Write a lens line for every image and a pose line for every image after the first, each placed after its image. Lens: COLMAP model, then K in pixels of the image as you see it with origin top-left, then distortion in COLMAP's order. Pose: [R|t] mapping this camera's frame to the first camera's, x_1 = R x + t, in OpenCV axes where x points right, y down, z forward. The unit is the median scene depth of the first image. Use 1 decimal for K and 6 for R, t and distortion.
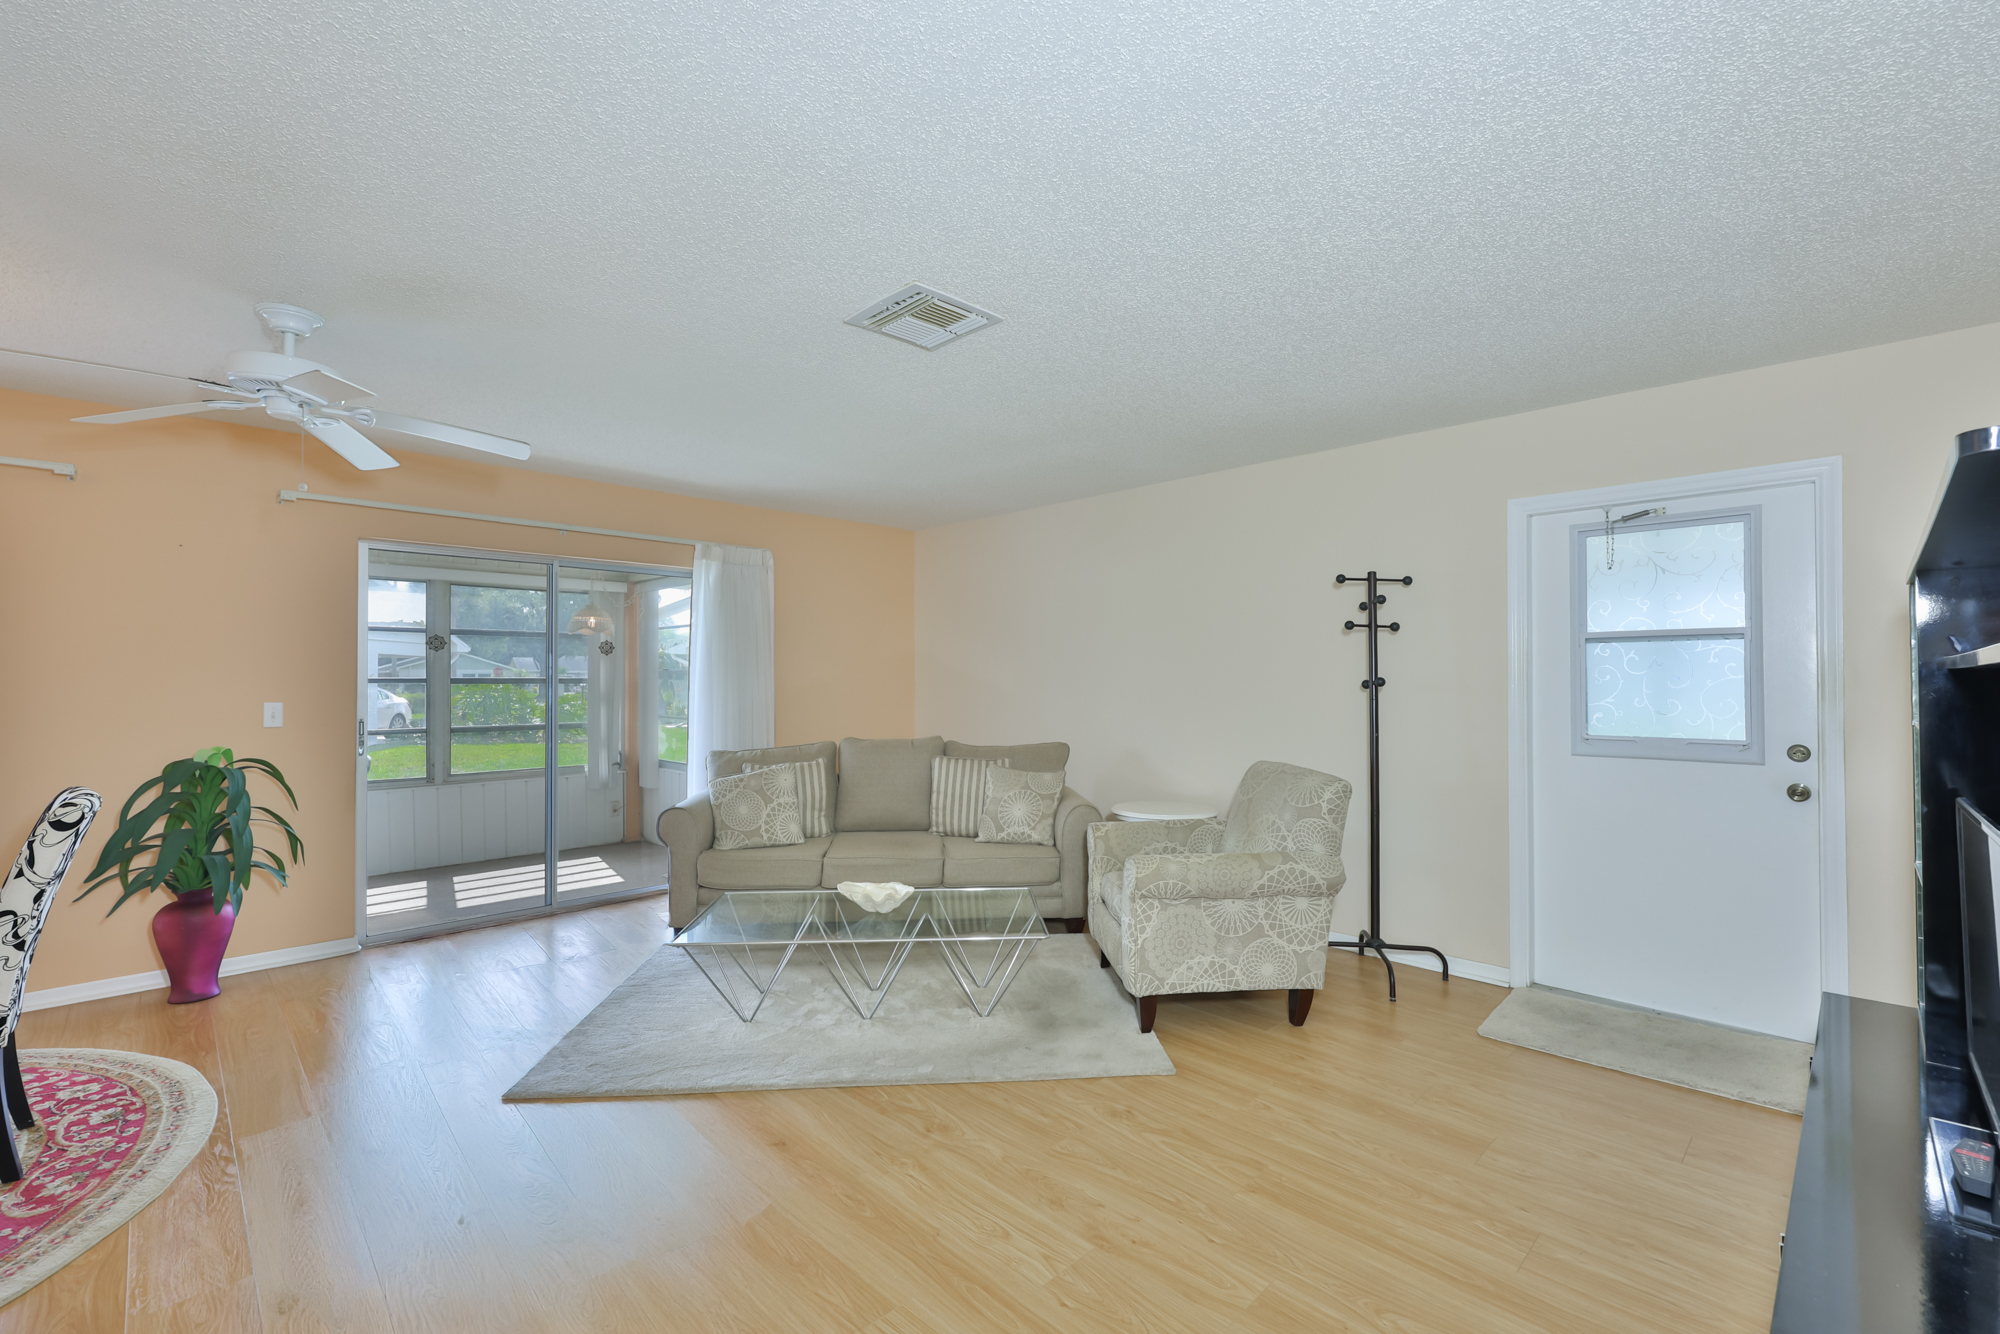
lens RADIAL K [[863.7, 0, 1006.0], [0, 863.7, 672.9], [0, 0, 1]] dist [-0.005065, 0.001238]
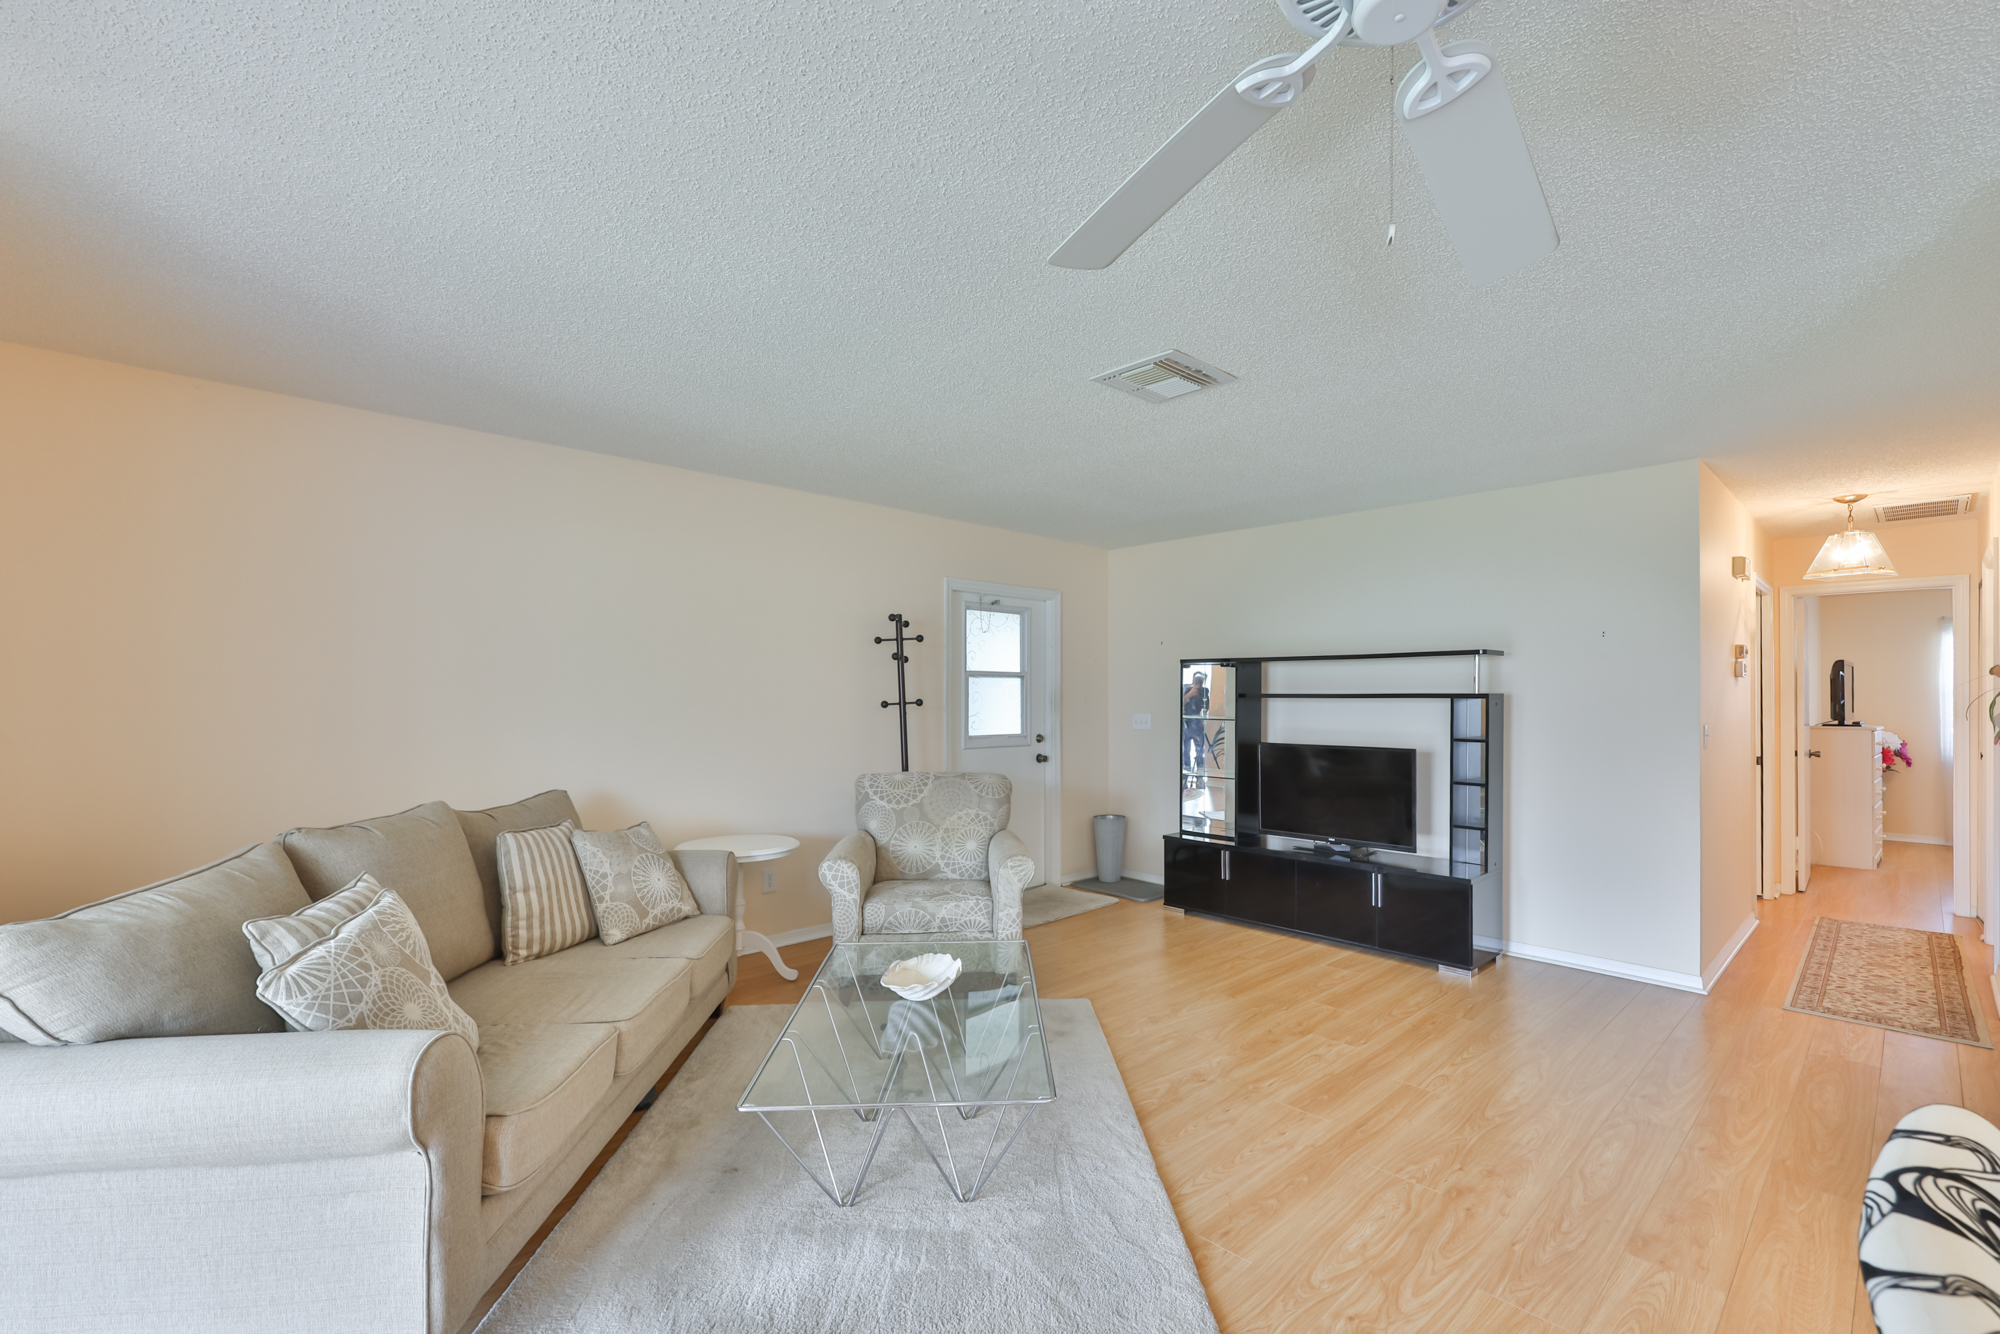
lens RADIAL K [[863.7, 0, 1032.6], [0, 863.7, 713.7], [0, 0, 1]] dist [-0.005065, 0.001238]
pose [[0.008789, -0.016703, 0.999822, -0.936862], [-0.008638, 0.999822, 0.016779, 0.004516], [-0.999924, -0.008784, 0.008643, 0.904246]]
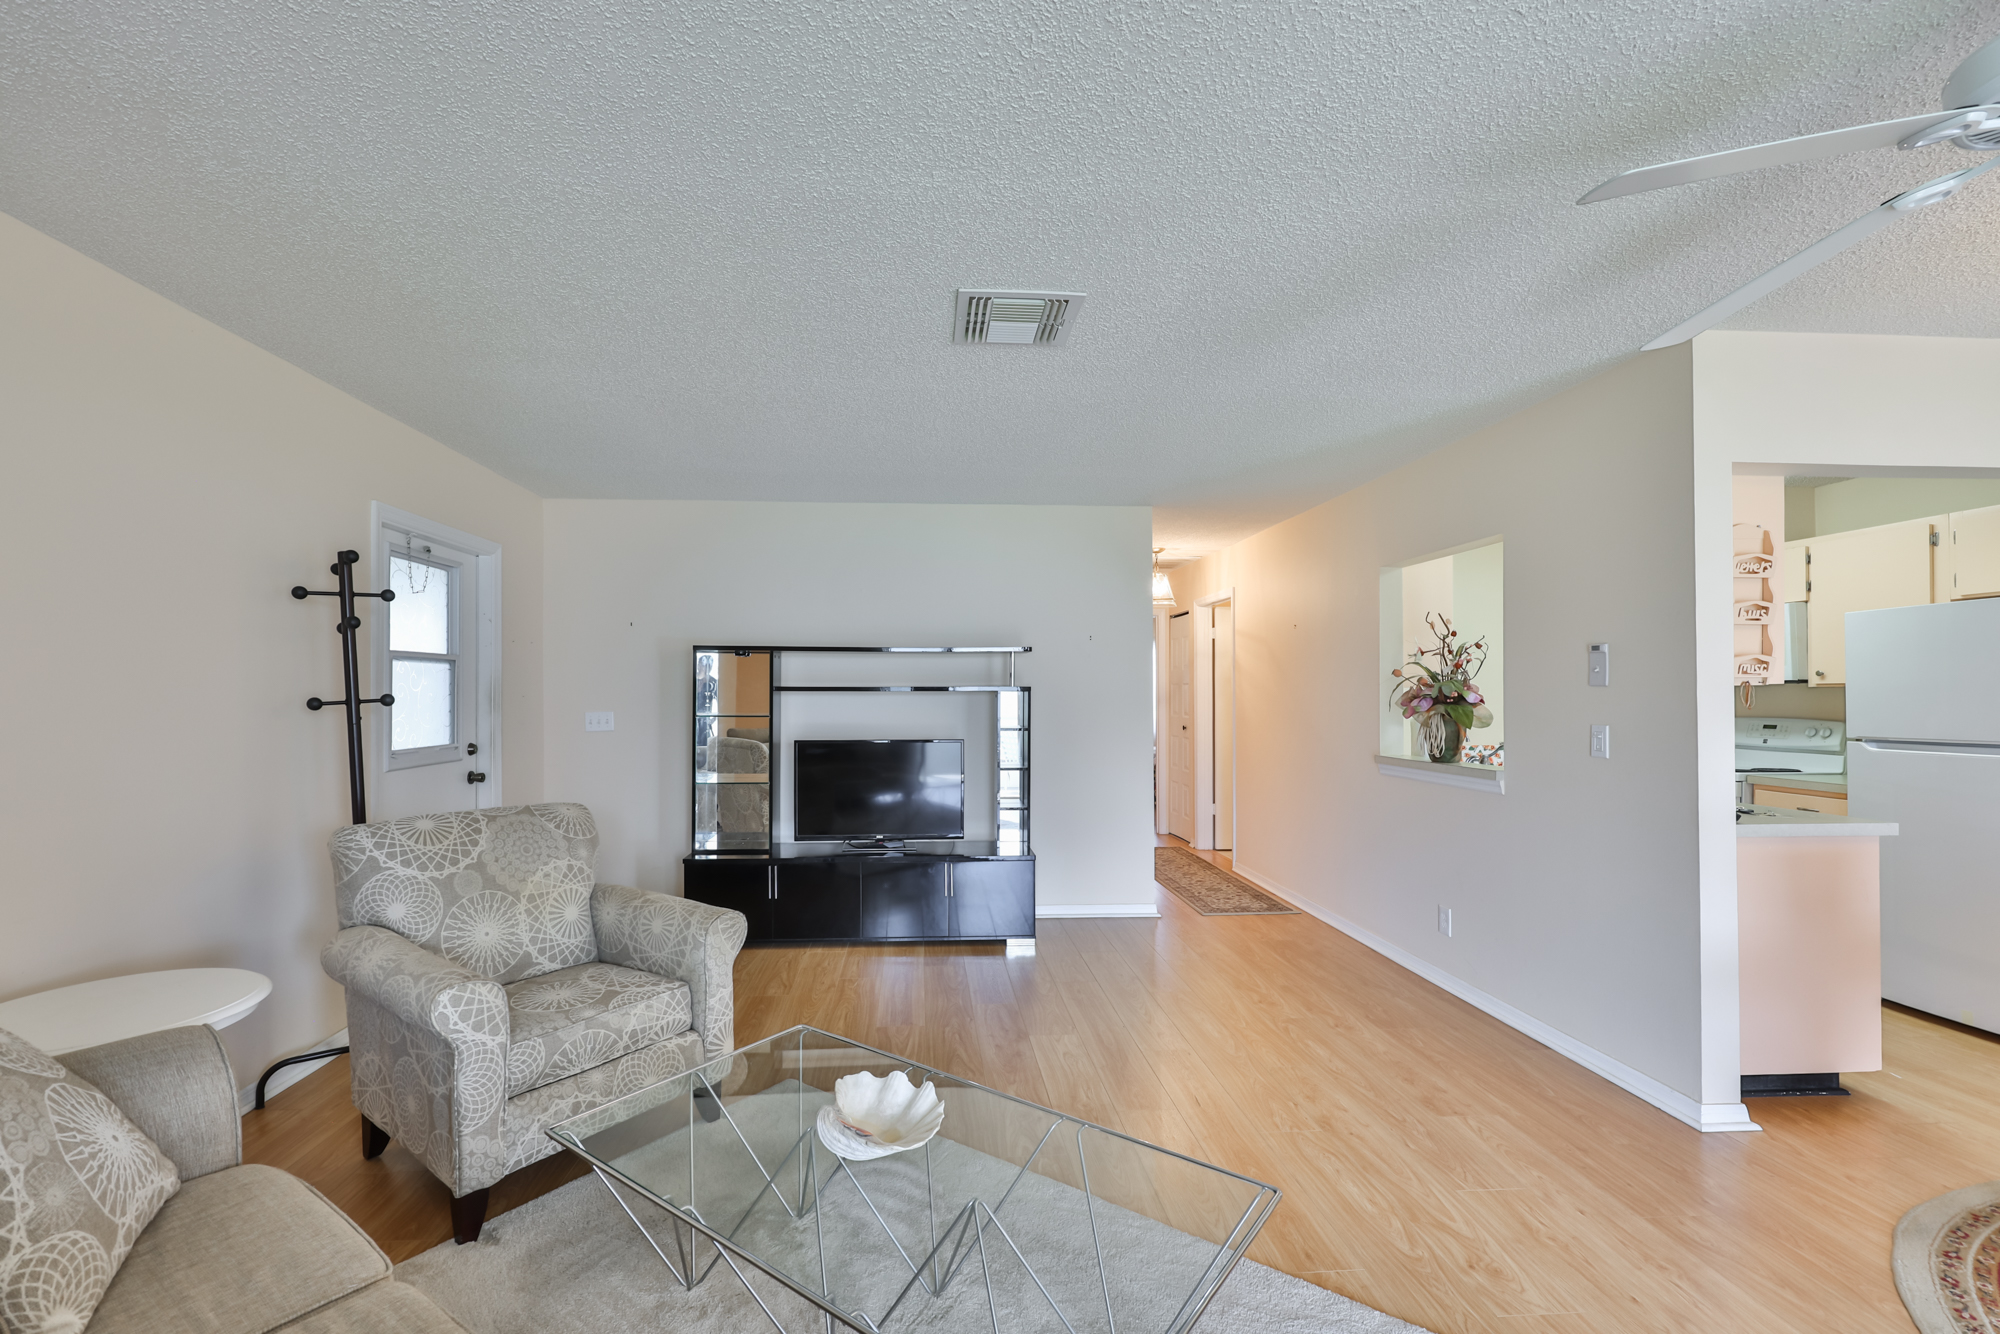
lens RADIAL K [[863.7, 0, 971.7], [0, 863.7, 695.1], [0, 0, 1]] dist [-0.005065, 0.001238]
pose [[-0.751003, -0.000462, 0.660298, -0.533310], [-0.002550, 0.999994, -0.002201, 0.007133], [-0.660294, -0.003337, -0.751000, 1.365487]]
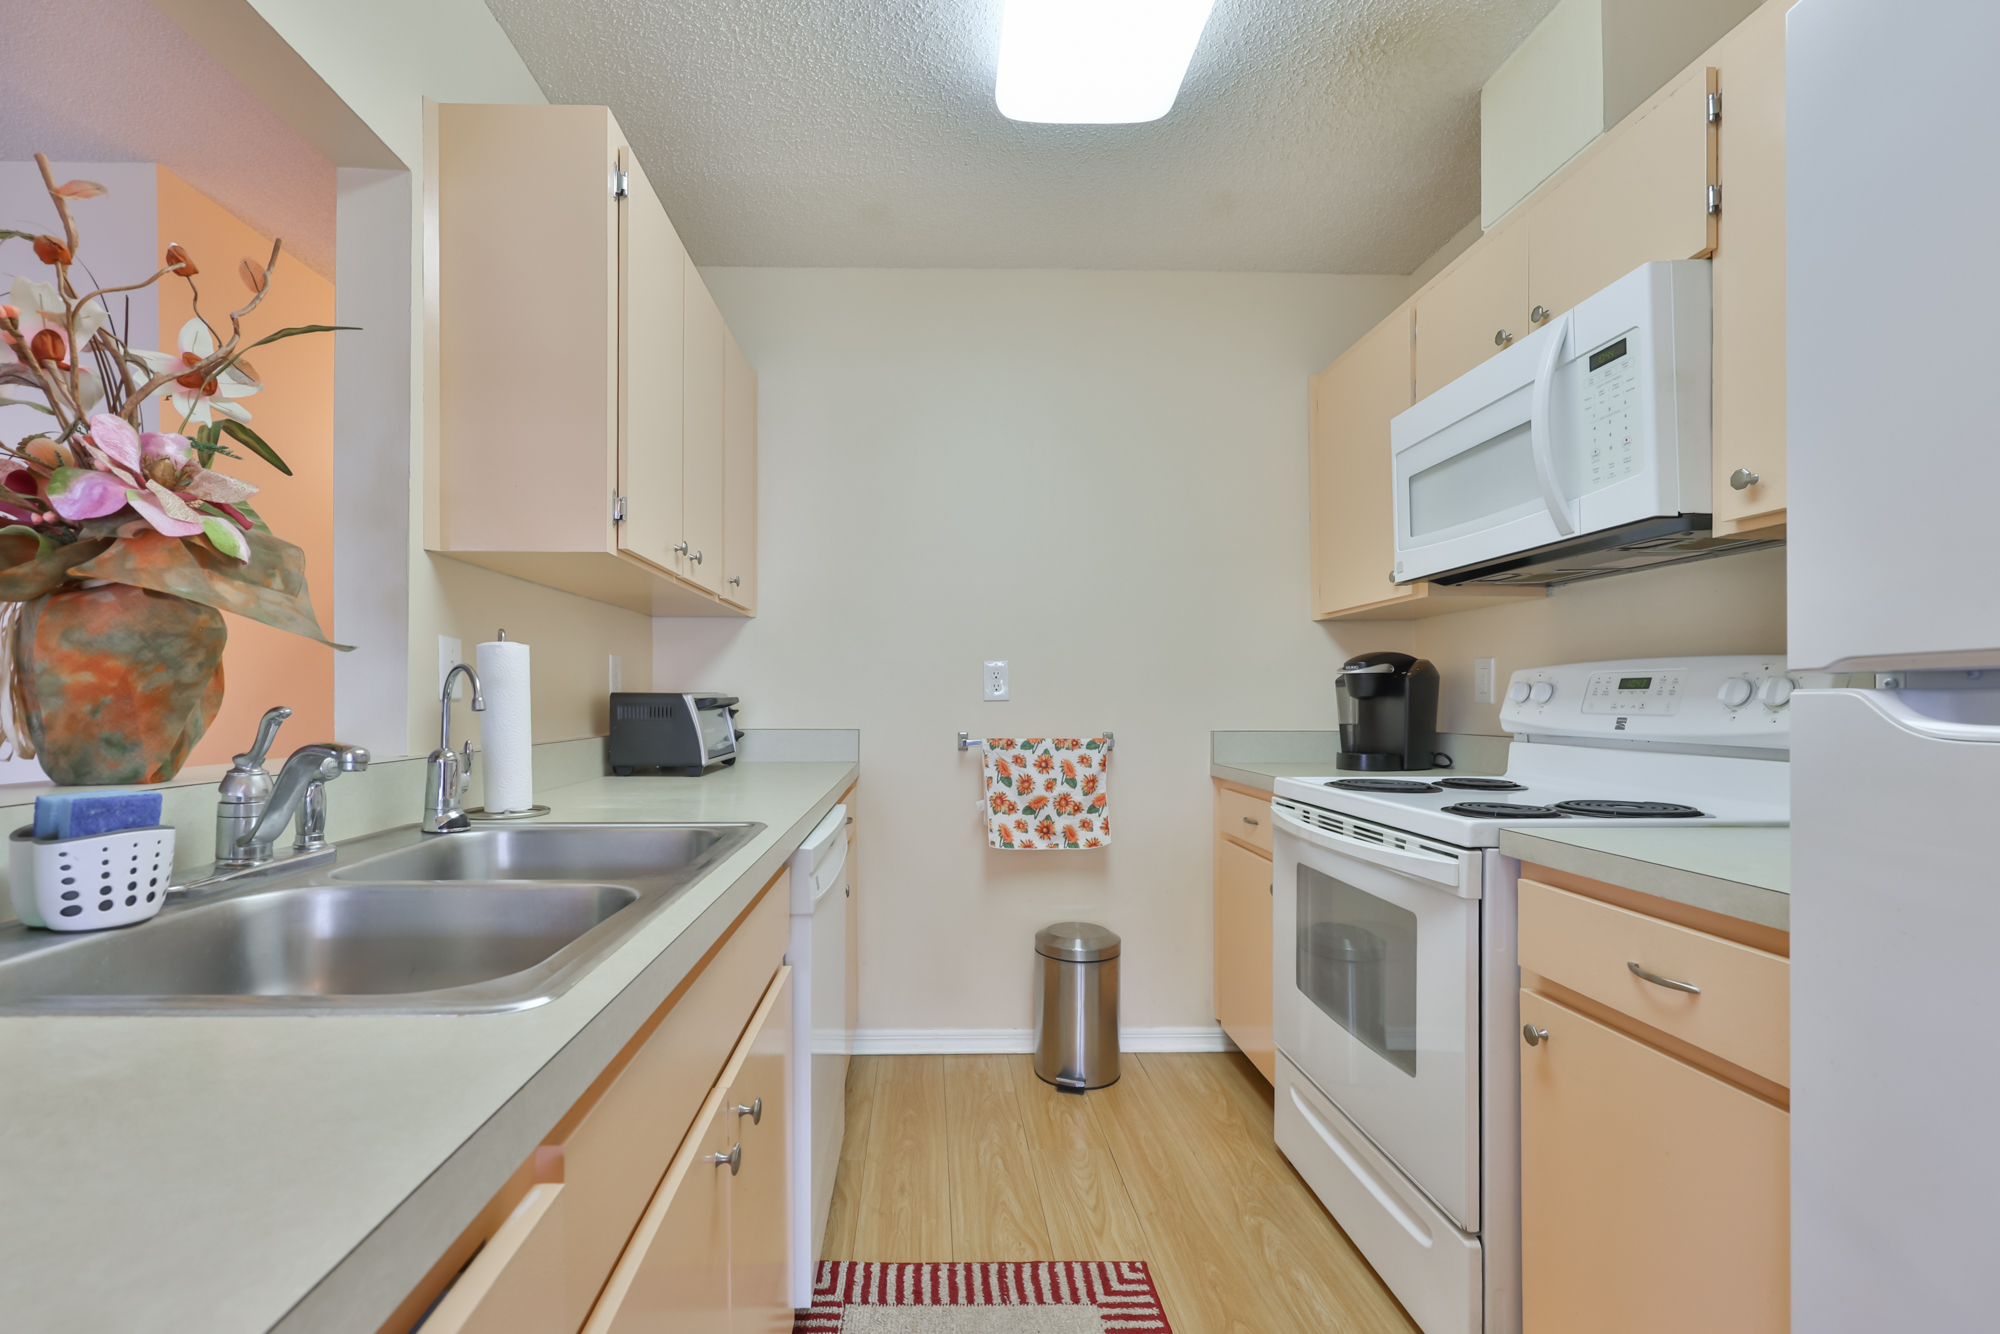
lens RADIAL K [[863.7, 0, 961.0], [0, 863.7, 703.8], [0, 0, 1]] dist [-0.005065, 0.001238]
pose [[-0.722920, -0.007283, 0.690894, -0.647435], [-0.004664, 0.999973, 0.005662, 0.063839], [-0.690916, 0.000870, -0.722934, 0.081717]]
